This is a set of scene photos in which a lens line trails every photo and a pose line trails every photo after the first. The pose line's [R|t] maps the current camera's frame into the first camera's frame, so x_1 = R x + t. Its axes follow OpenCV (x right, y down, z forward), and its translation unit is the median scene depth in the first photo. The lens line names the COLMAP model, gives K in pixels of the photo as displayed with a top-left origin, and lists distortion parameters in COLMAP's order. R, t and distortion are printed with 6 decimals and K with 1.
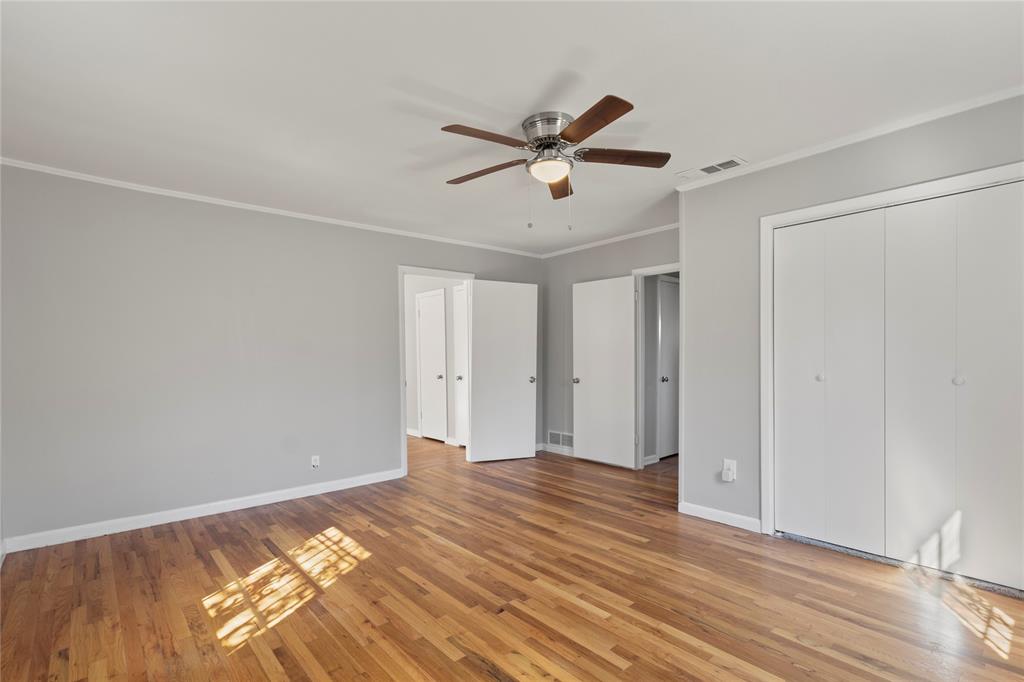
lens RADIAL K [[478.0, 0, 501.8], [0, 478.0, 363.1], [0, 0, 1]] dist [-0.001793, 0.000425]
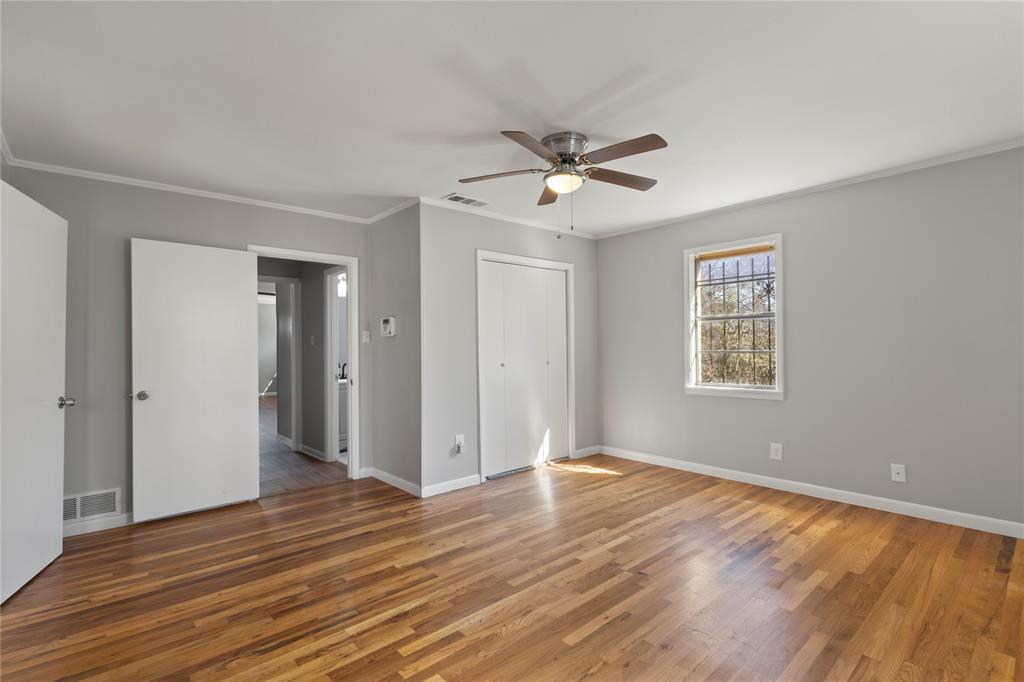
lens RADIAL K [[478.0, 0, 507.8], [0, 478.0, 339.6], [0, 0, 1]] dist [-0.001793, 0.000425]
pose [[-0.012742, 0.025842, 0.999585, -0.768238], [0.030339, 0.999216, -0.025445, -0.009055], [-0.999458, 0.030002, -0.013516, 0.886718]]
